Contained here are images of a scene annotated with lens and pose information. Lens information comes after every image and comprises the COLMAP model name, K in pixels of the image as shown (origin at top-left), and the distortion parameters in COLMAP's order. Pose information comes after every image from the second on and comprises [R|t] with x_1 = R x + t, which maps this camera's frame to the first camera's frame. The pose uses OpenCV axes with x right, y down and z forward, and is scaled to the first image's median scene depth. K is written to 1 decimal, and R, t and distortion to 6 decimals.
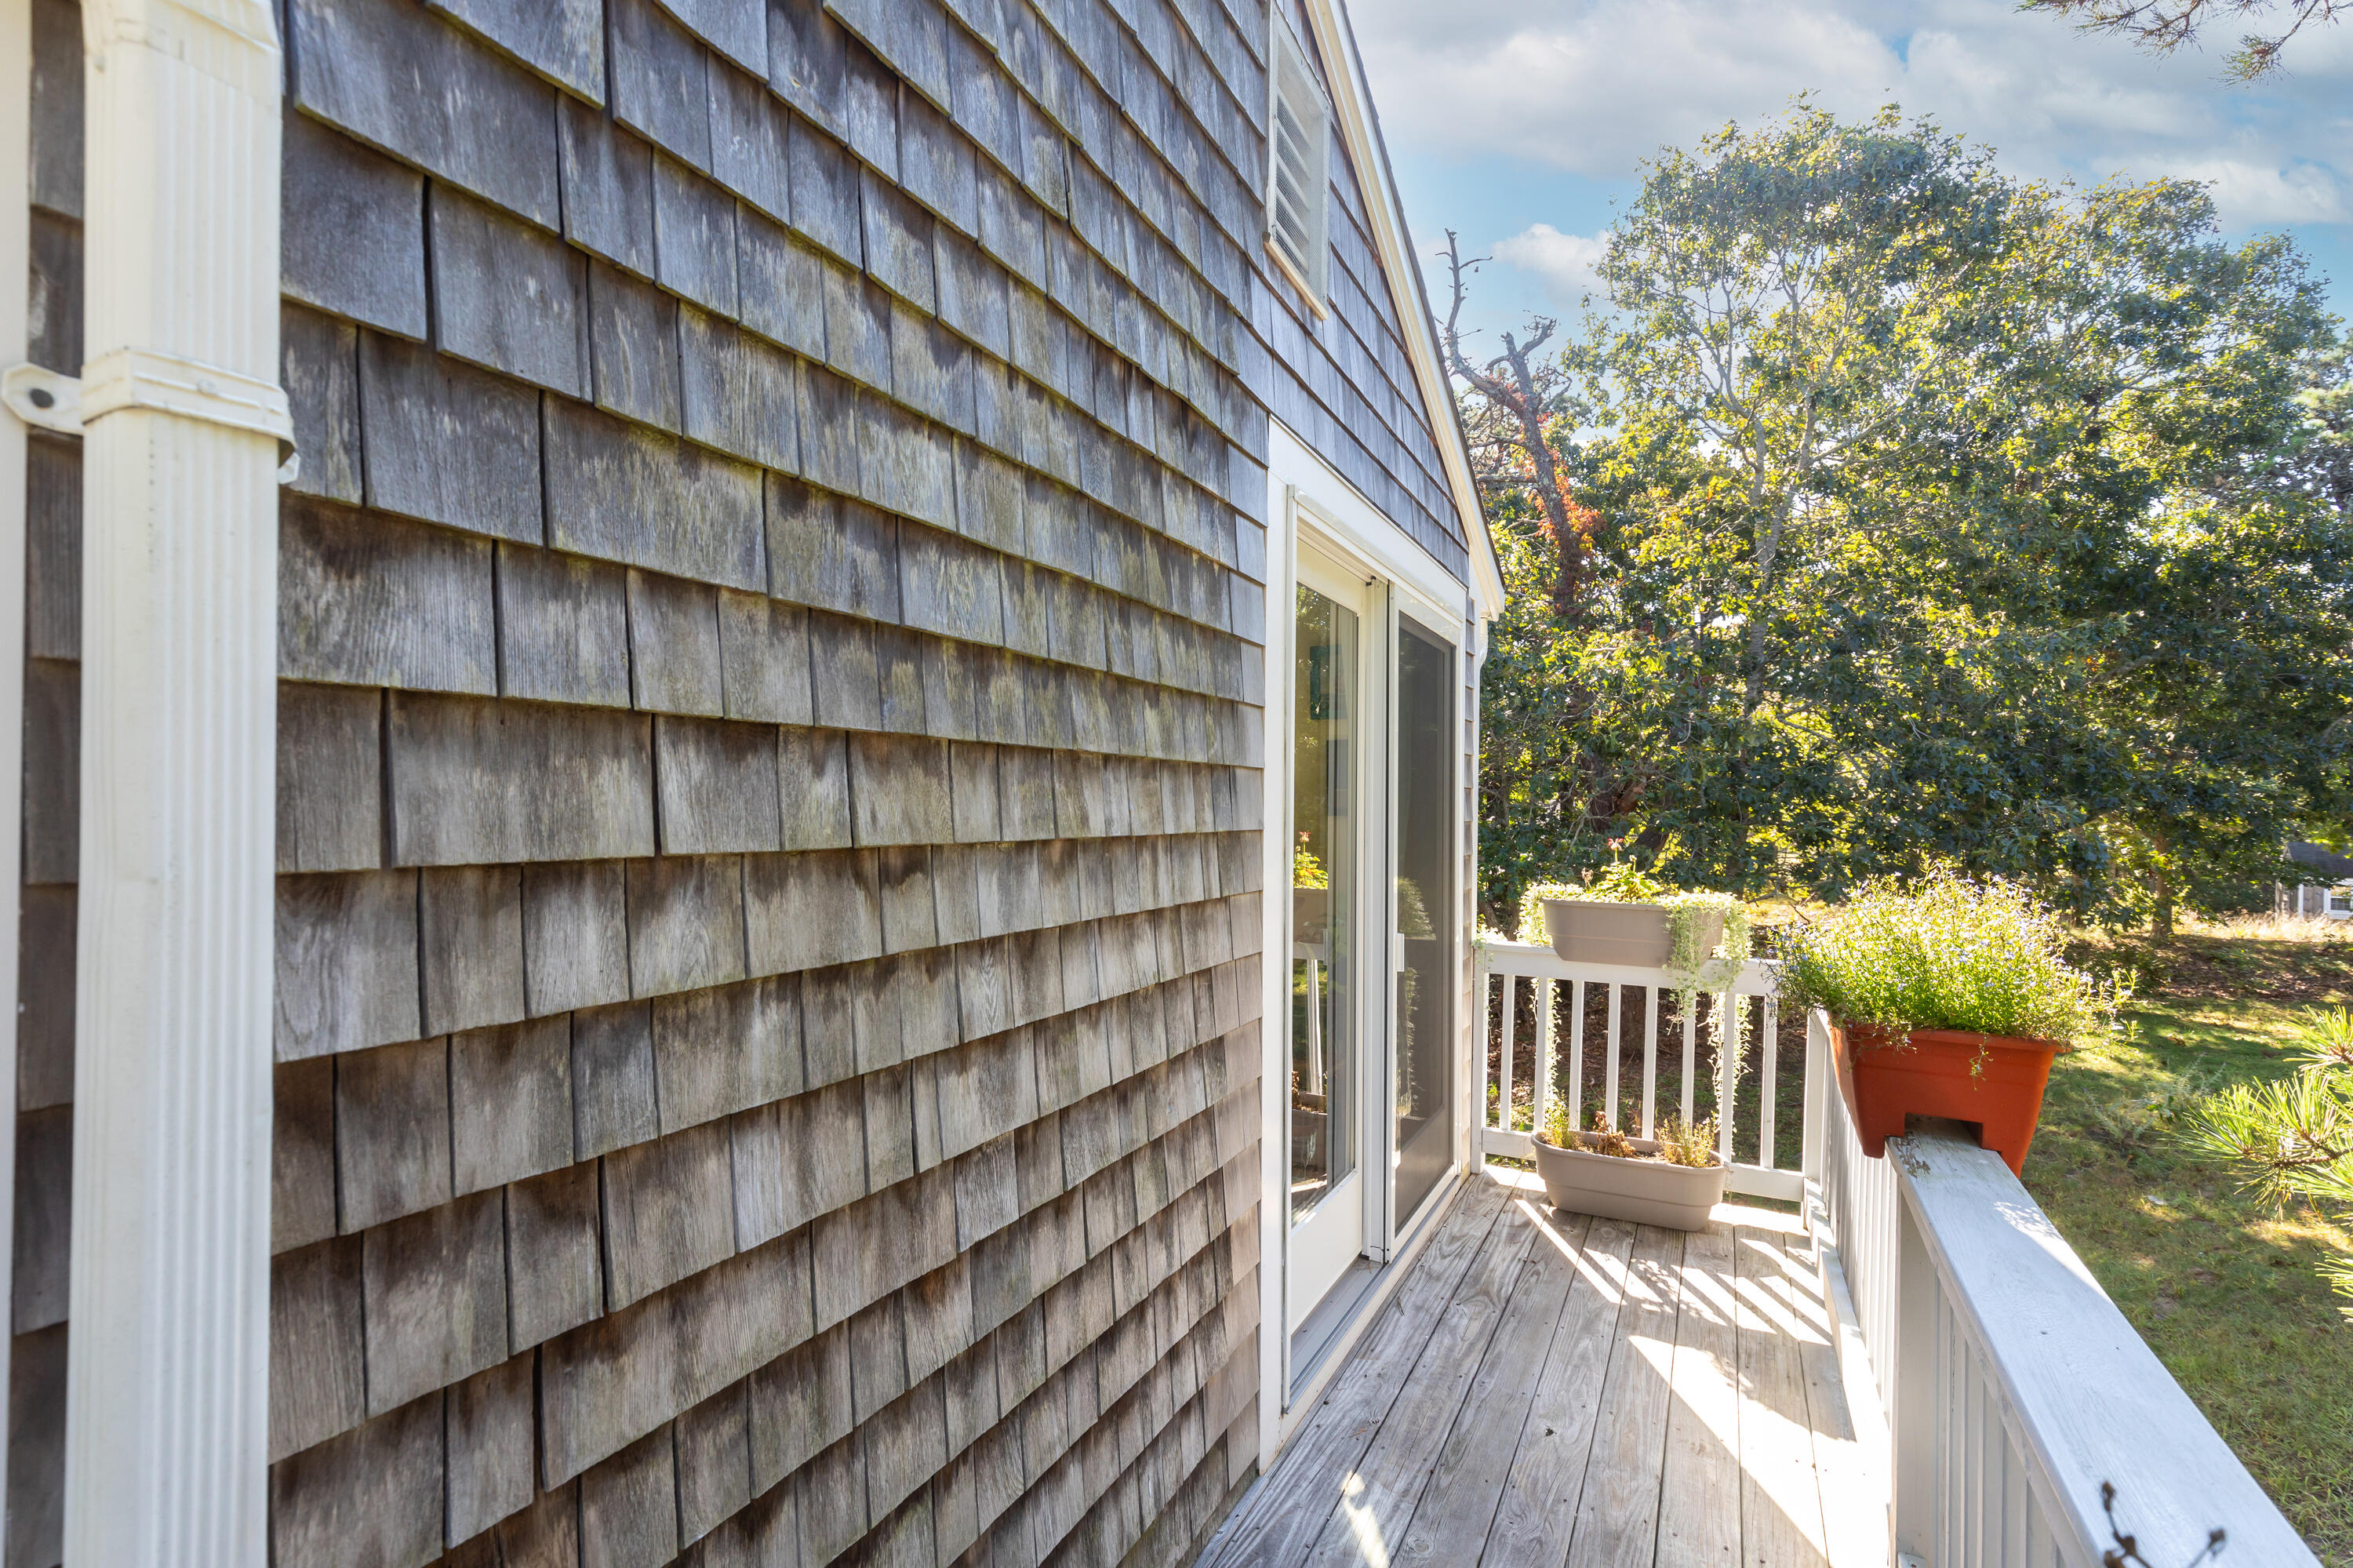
lens RADIAL K [[1060.2, 0, 1179.6], [0, 1060.2, 793.9], [0, 0, 1]] dist [0.012107, -0.000174]
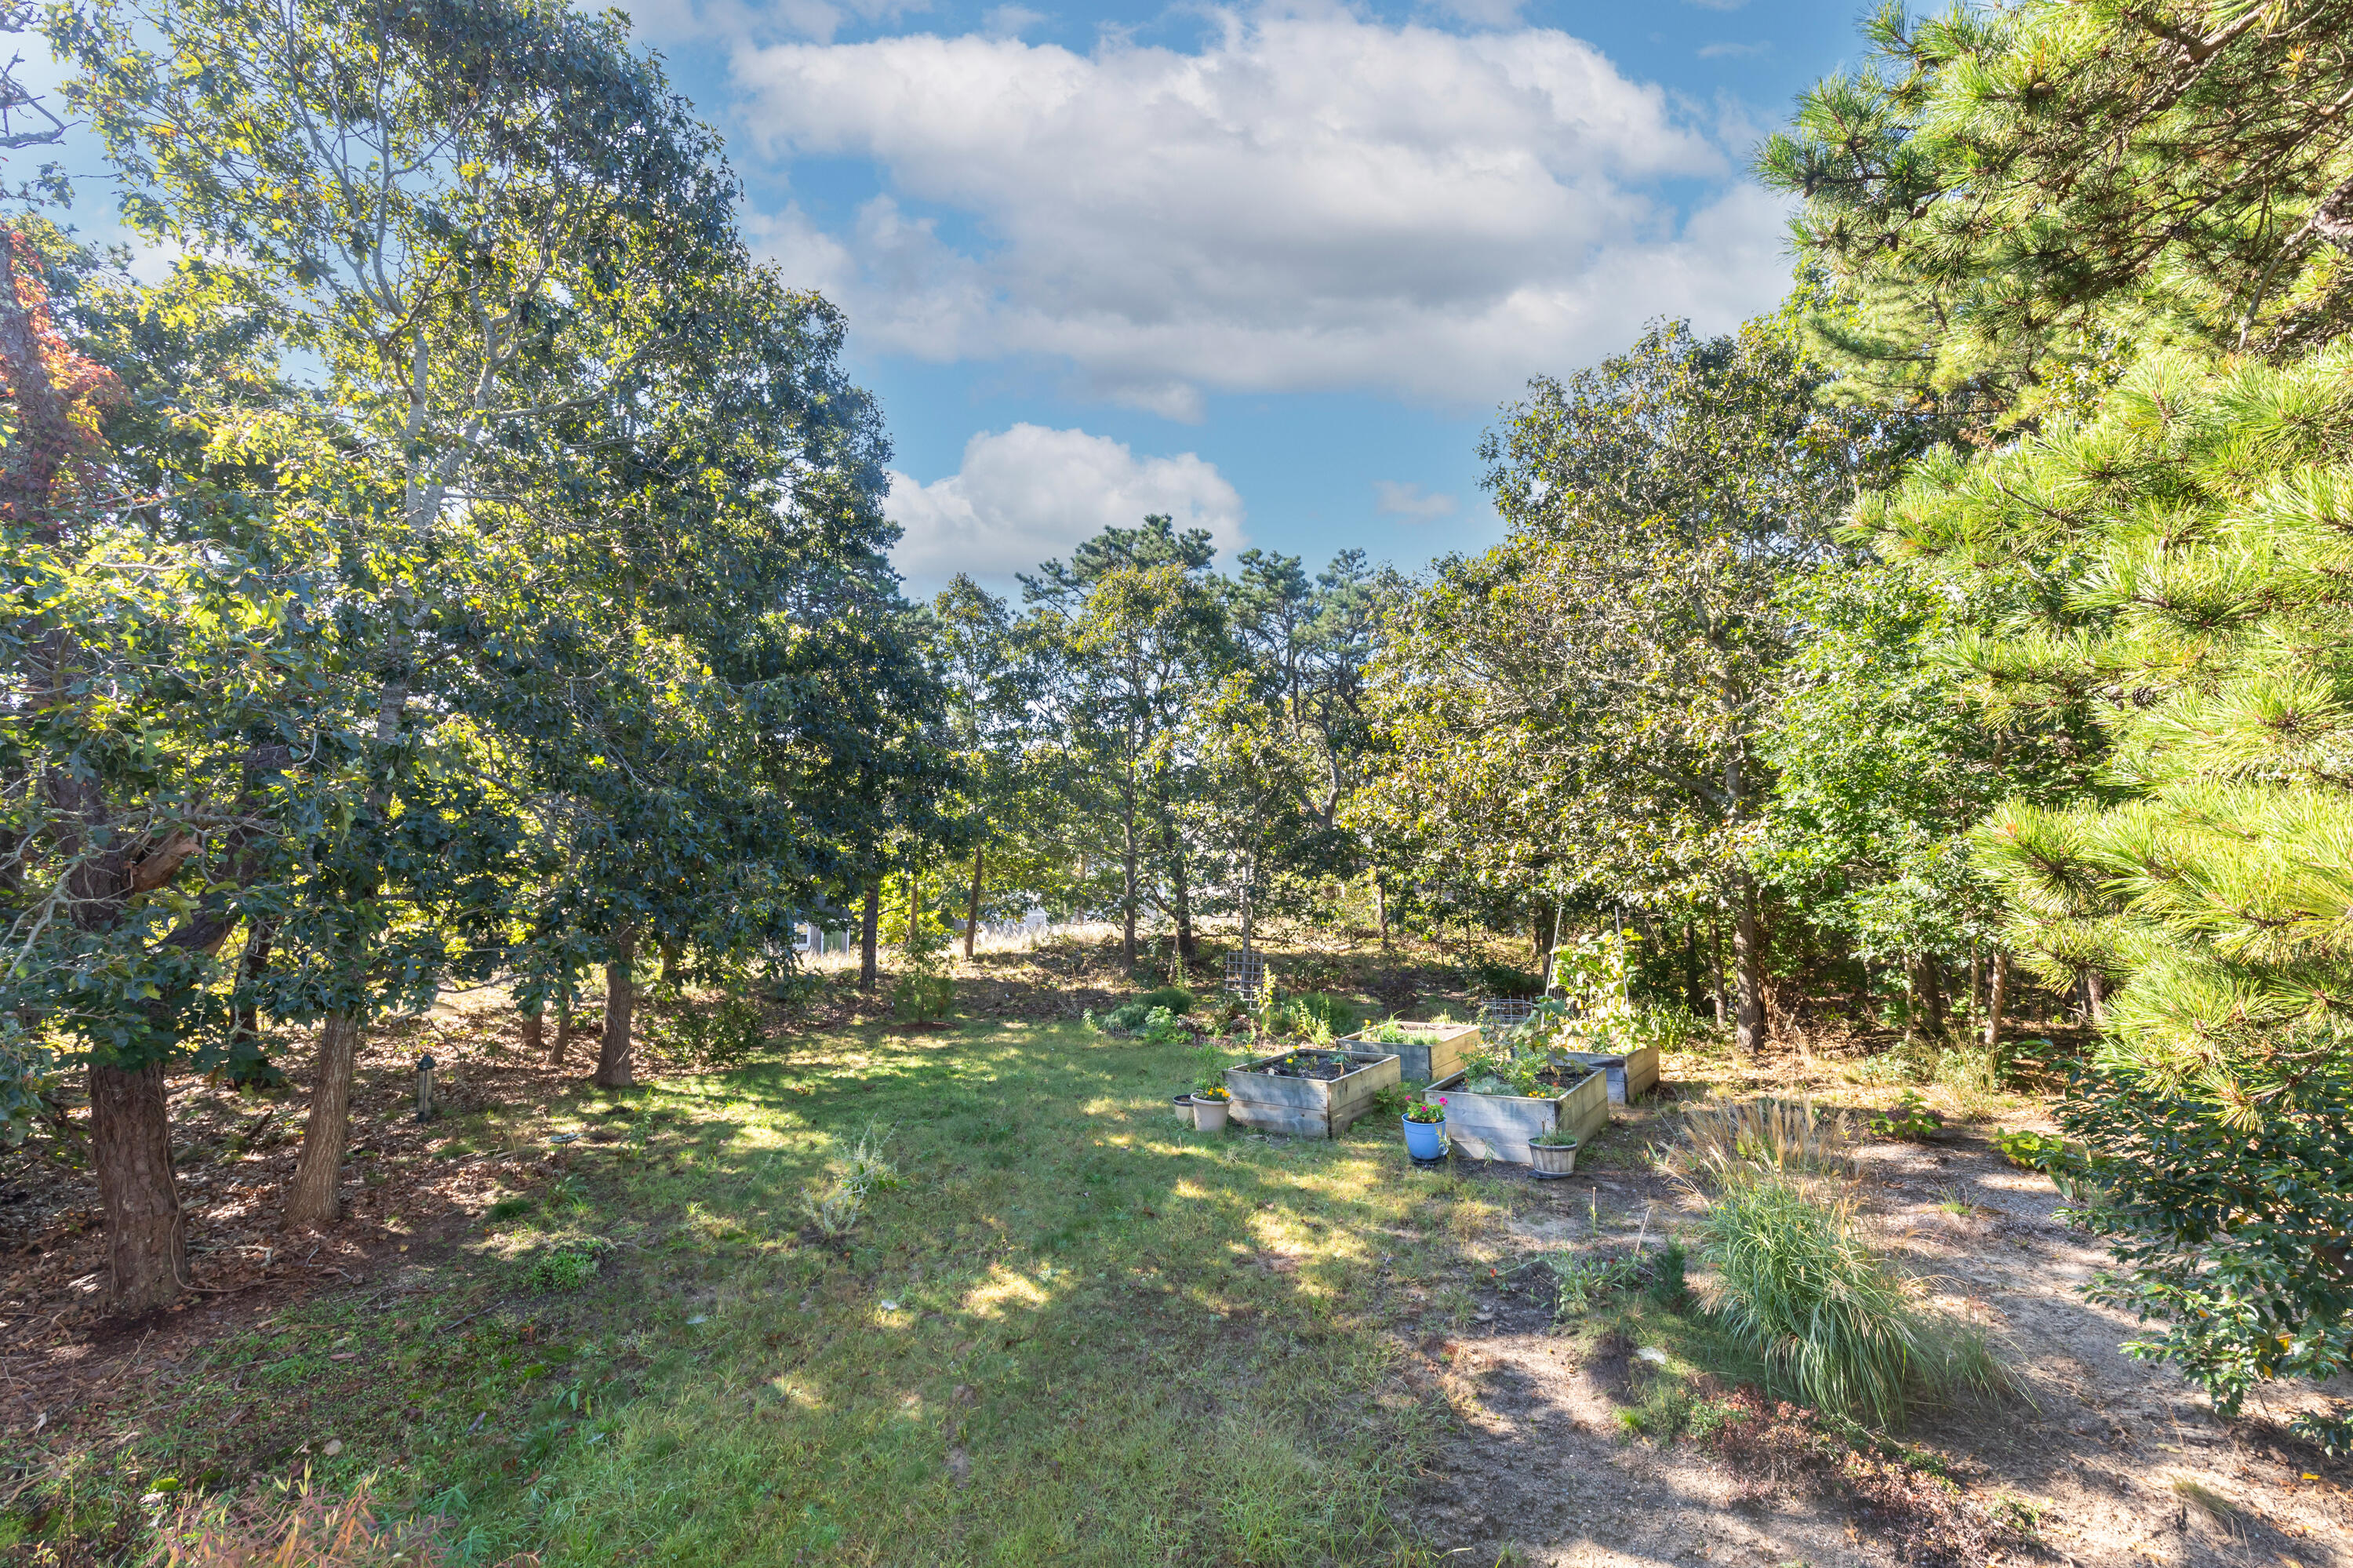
lens RADIAL K [[1060.2, 0, 1178.2], [0, 1060.2, 783.9], [0, 0, 1]] dist [0.012107, -0.000174]
pose [[0.383120, 0.063138, 0.921538, 0.103169], [0.003311, 0.997561, -0.069723, 0.003423], [-0.923693, 0.029763, 0.381976, 0.285955]]
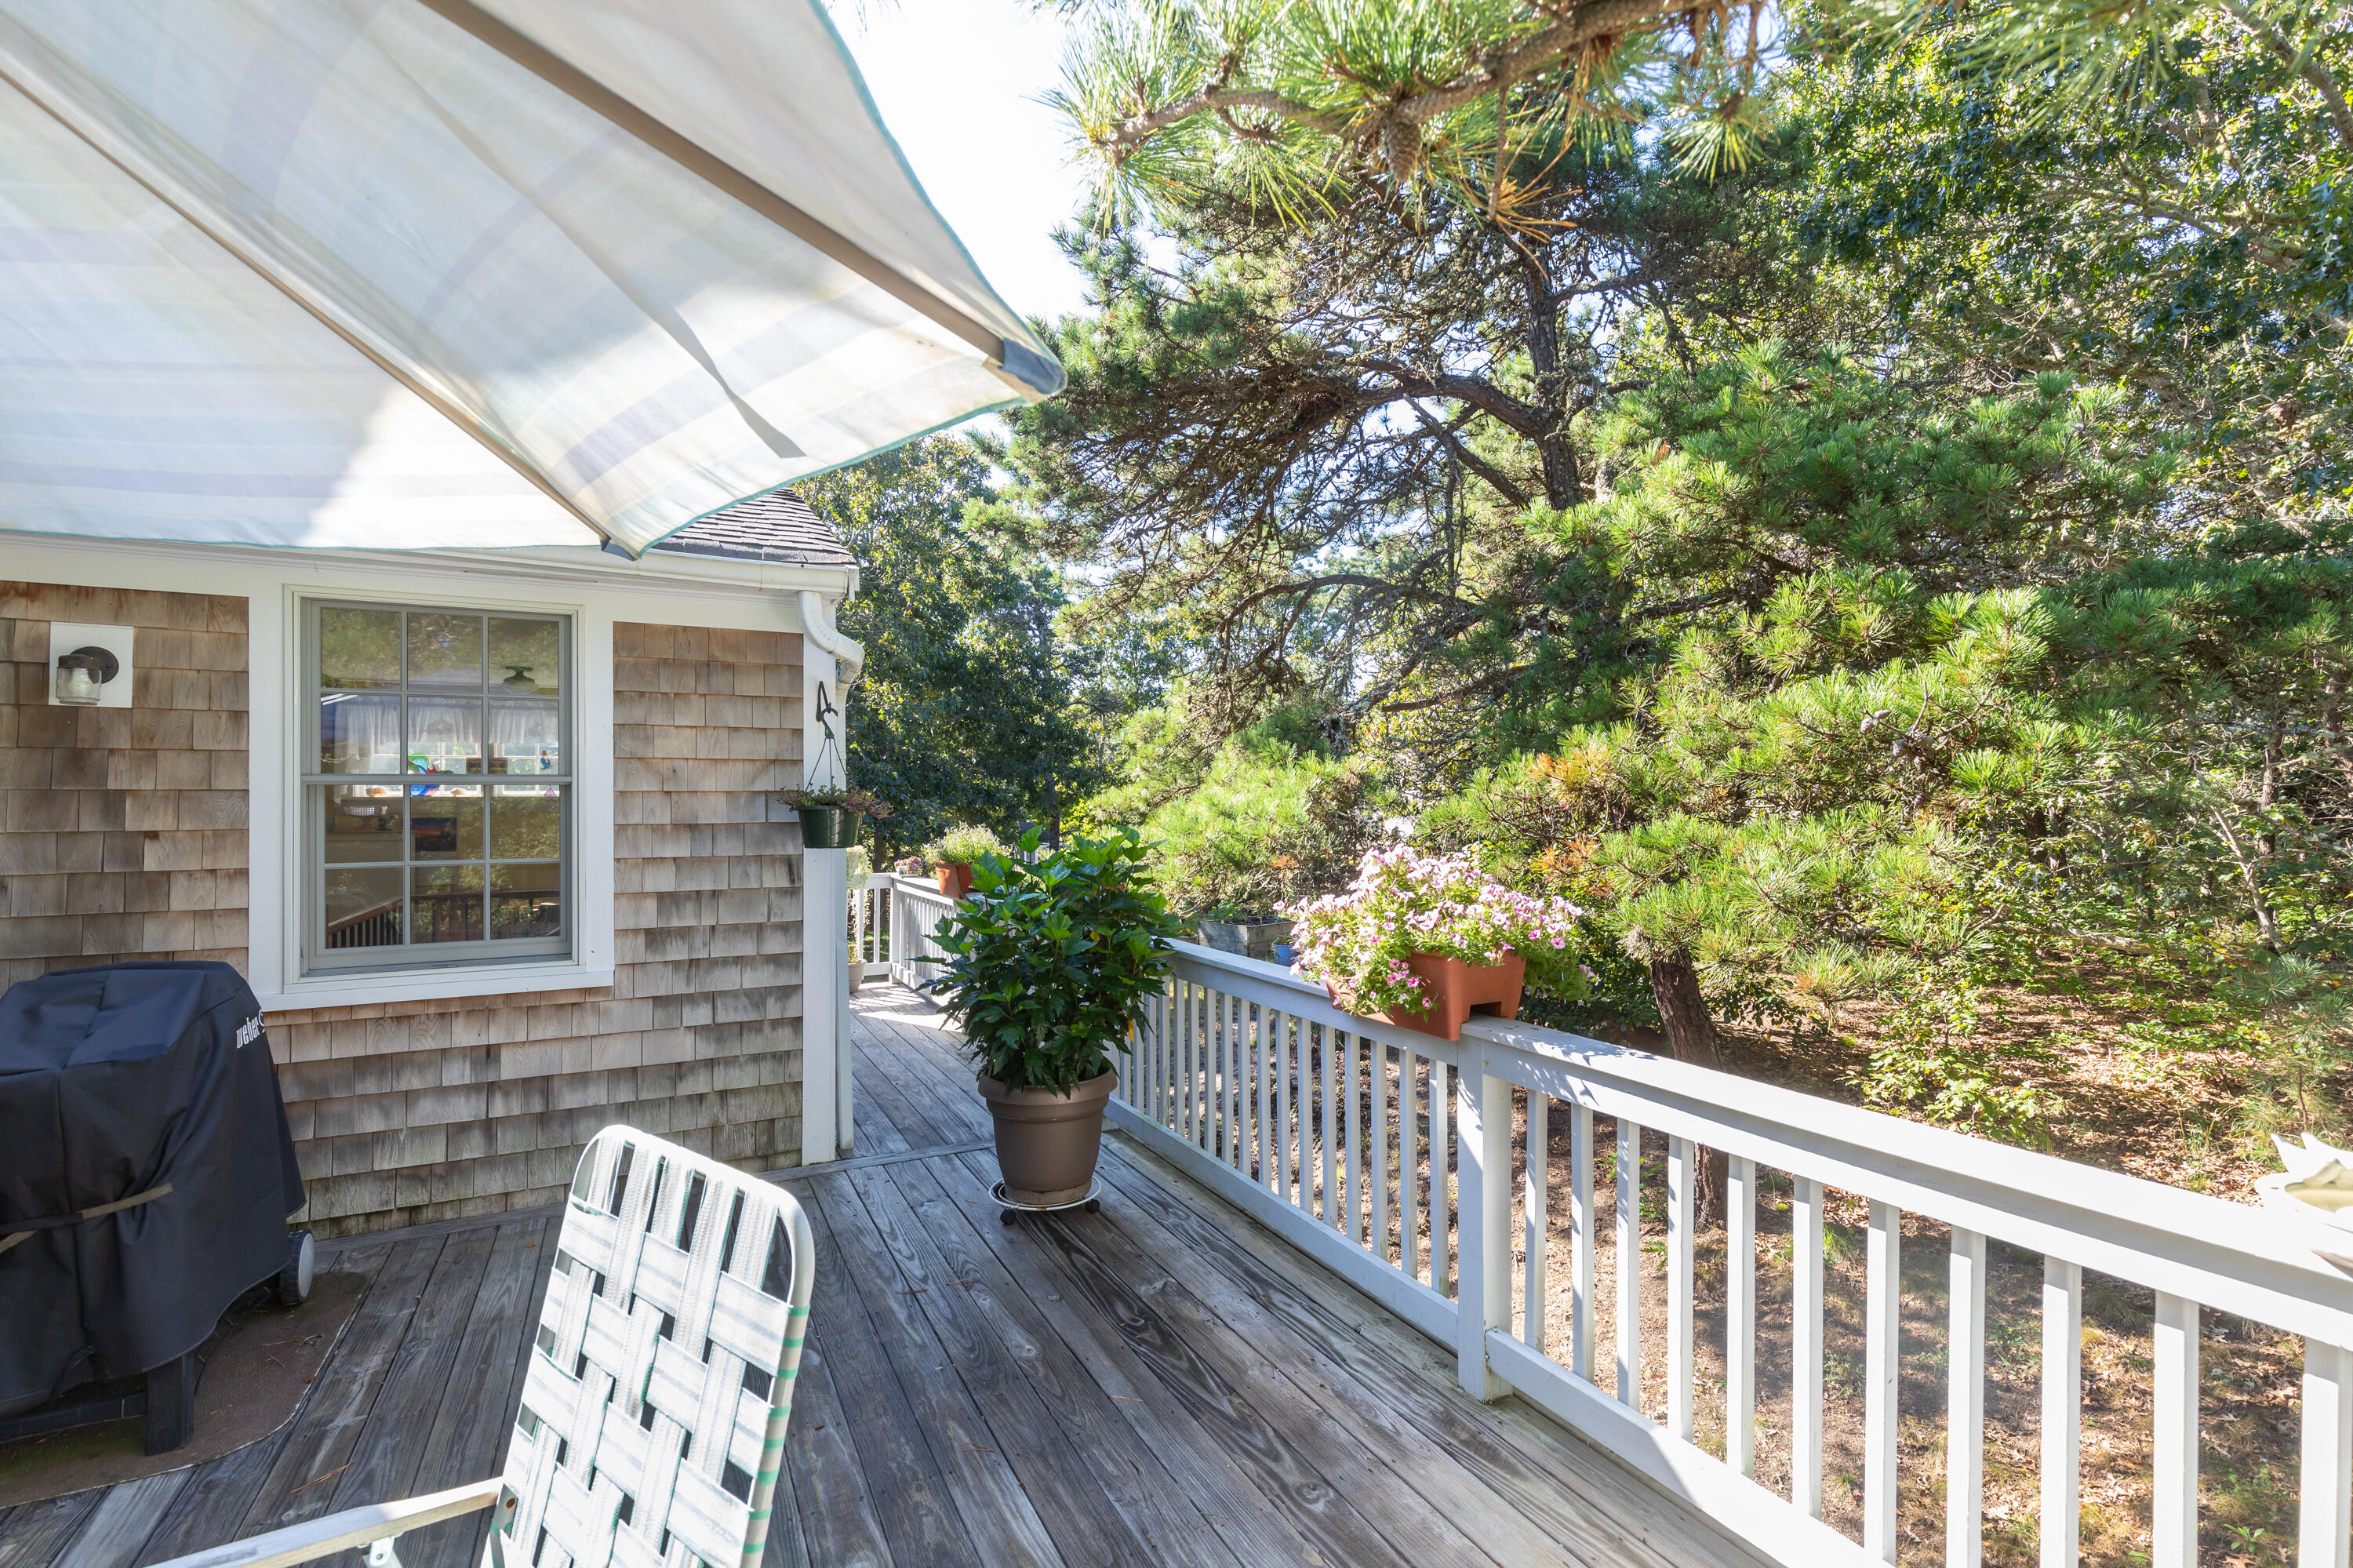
lens RADIAL K [[1060.2, 0, 1179.3], [0, 1060.2, 797.0], [0, 0, 1]] dist [0.012107, -0.000174]
pose [[0.578424, -0.013682, 0.815622, -0.322674], [0.012426, 0.999891, 0.007961, -0.007008], [-0.815642, 0.005530, 0.578531, -0.298247]]
